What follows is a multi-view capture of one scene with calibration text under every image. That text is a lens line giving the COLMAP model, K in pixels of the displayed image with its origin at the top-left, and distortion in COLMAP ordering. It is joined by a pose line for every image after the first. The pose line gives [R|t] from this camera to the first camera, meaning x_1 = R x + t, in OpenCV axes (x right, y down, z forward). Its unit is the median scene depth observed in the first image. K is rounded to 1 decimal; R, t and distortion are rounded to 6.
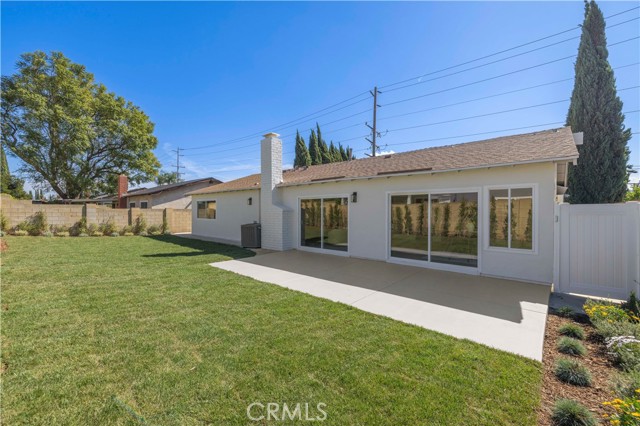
lens RADIAL K [[267.9, 0, 322.7], [0, 267.9, 207.9], [0, 0, 1]] dist [0.000291, -0.000219]
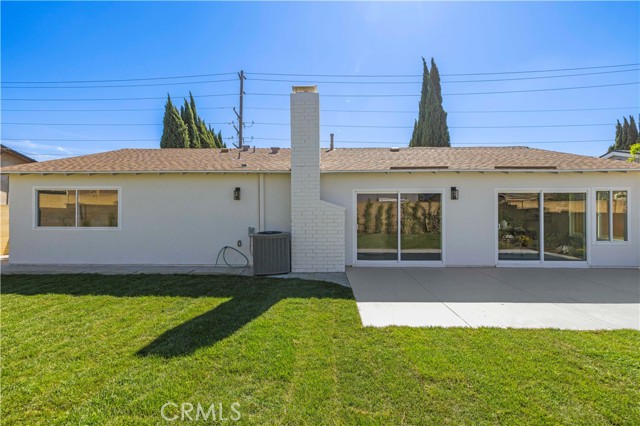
lens RADIAL K [[267.9, 0, 322.7], [0, 267.9, 207.9], [0, 0, 1]] dist [0.000291, -0.000219]
pose [[0.766352, 0.001421, 0.642420, -0.471282], [-0.004342, 0.999986, 0.002967, 0.002728], [-0.642406, -0.005063, 0.766347, 0.413235]]
